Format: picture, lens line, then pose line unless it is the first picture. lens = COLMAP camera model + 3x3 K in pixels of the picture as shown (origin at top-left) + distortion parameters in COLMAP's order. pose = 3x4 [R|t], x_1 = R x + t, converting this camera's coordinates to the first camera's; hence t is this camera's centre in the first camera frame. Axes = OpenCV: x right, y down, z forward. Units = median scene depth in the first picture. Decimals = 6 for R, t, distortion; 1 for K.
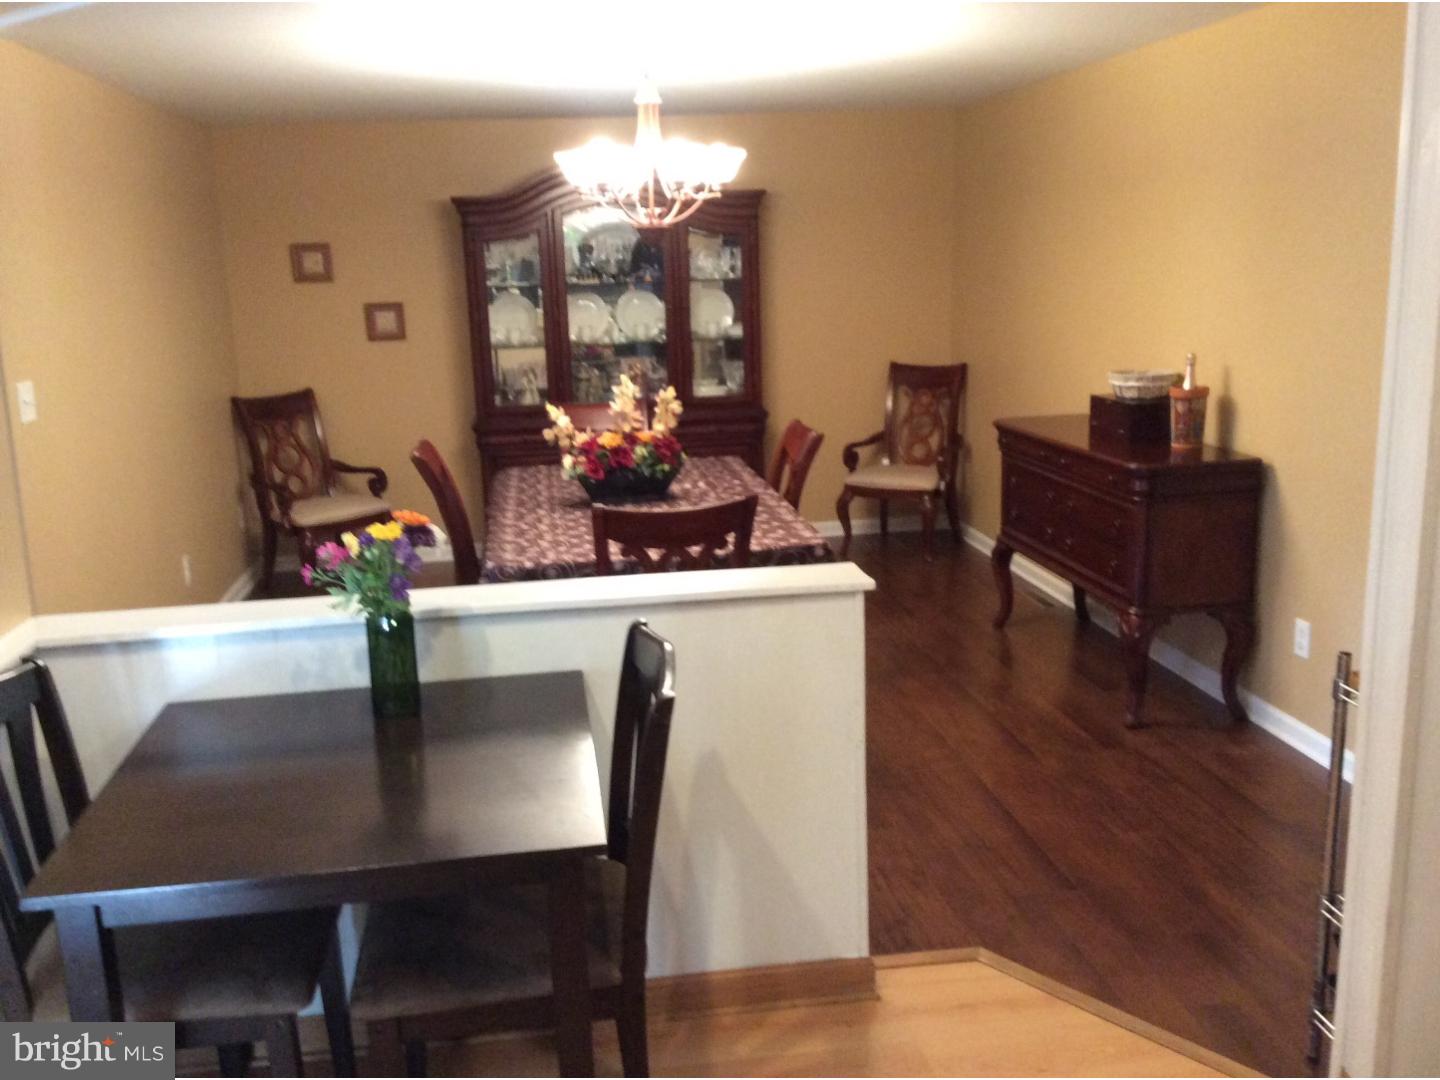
lens RADIAL K [[1331.3, 0, 720.1], [0, 1331.3, 528.4], [0, 0, 1]] dist [0.127232, -0.281730]
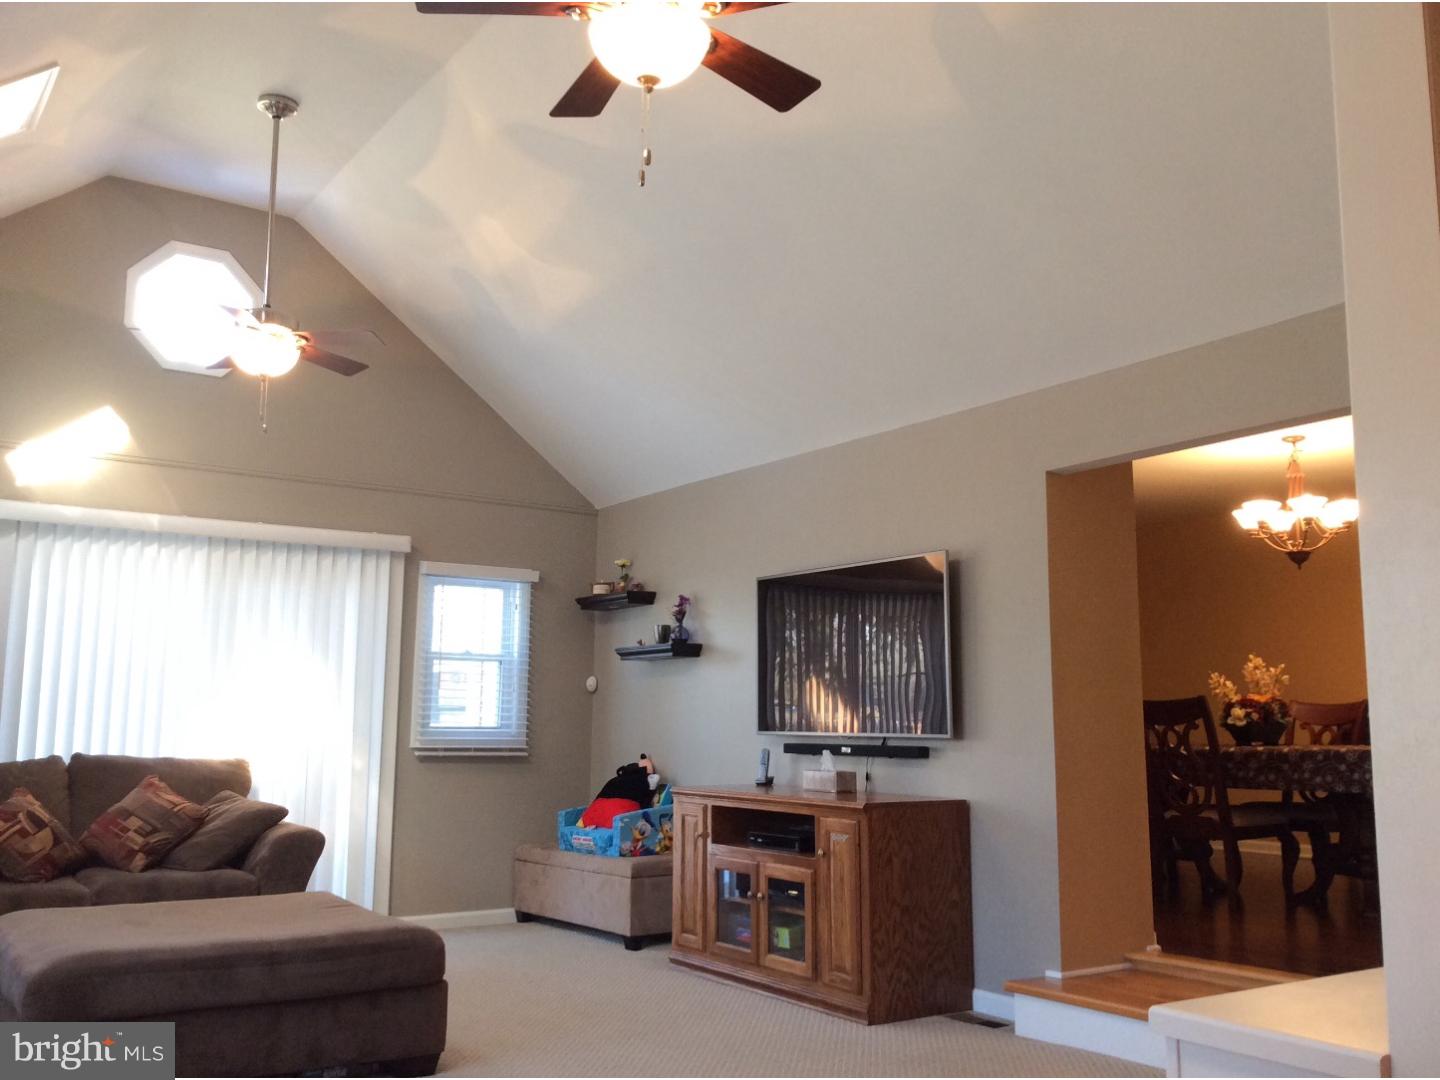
lens RADIAL K [[1331.3, 0, 720.1], [0, 1331.3, 528.4], [0, 0, 1]] dist [0.127232, -0.281730]
pose [[0.904524, 0.092427, 0.416286, -1.238691], [0.058963, 0.939741, -0.336765, 0.219294], [-0.422327, 0.329157, 0.844568, -0.044288]]
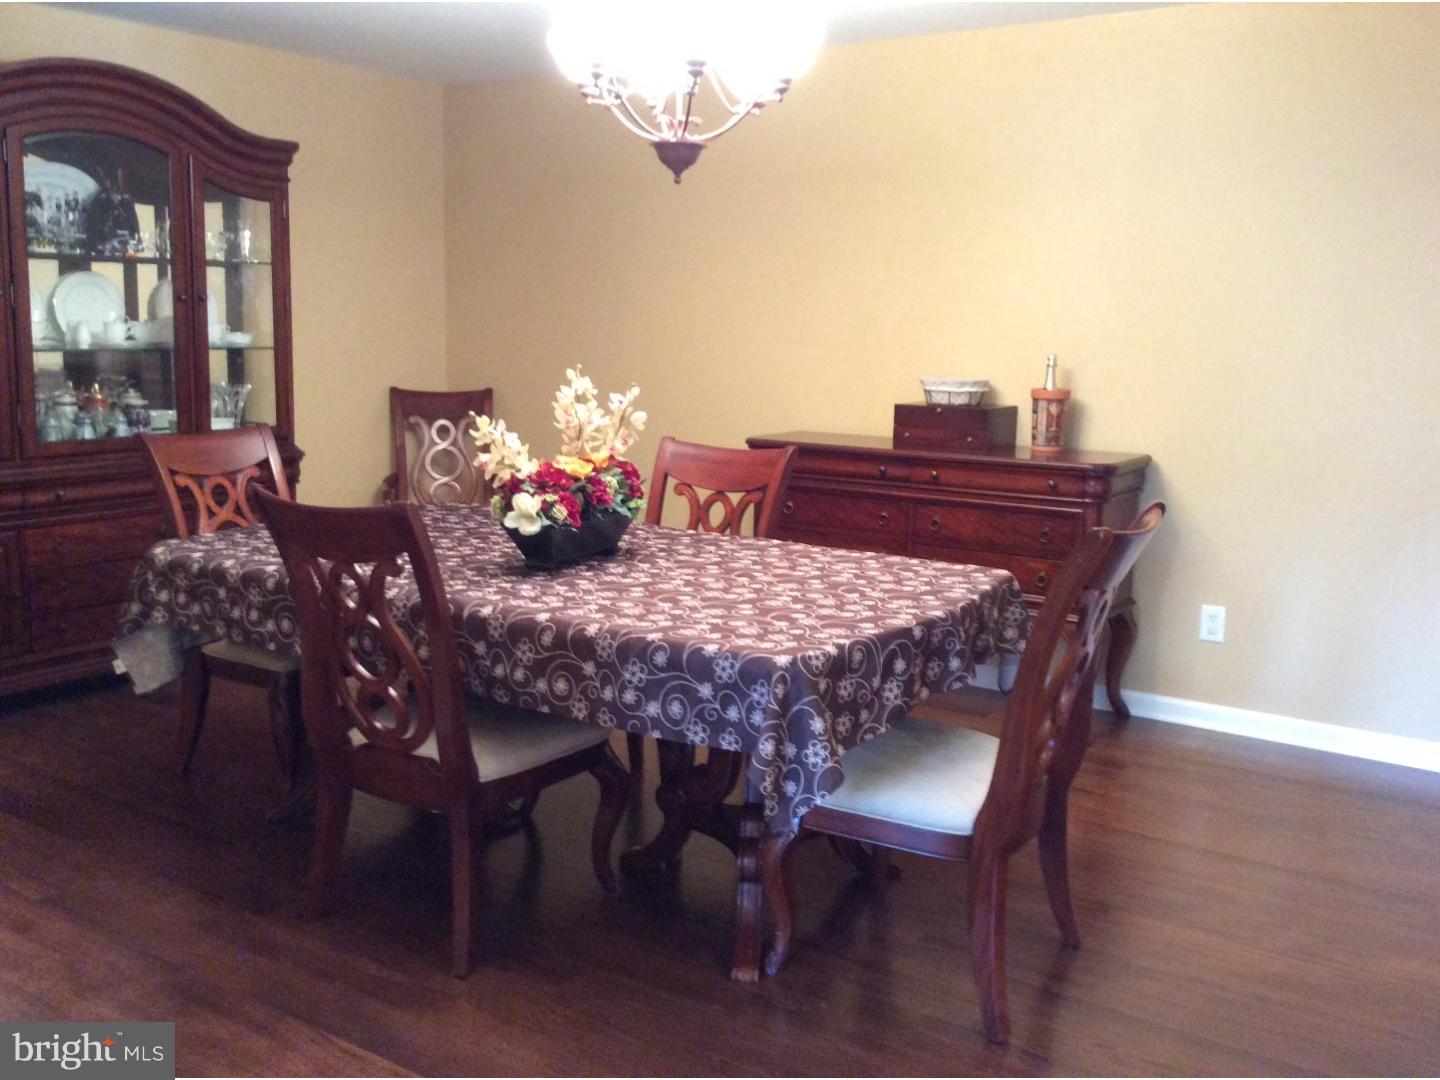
lens RADIAL K [[1331.3, 0, 720.1], [0, 1331.3, 528.4], [0, 0, 1]] dist [0.127232, -0.281730]
pose [[0.693699, -0.072405, 0.716616, -0.517842], [0.105732, 0.994393, -0.001880, -0.026435], [-0.712462, 0.077073, 0.697465, 0.487446]]
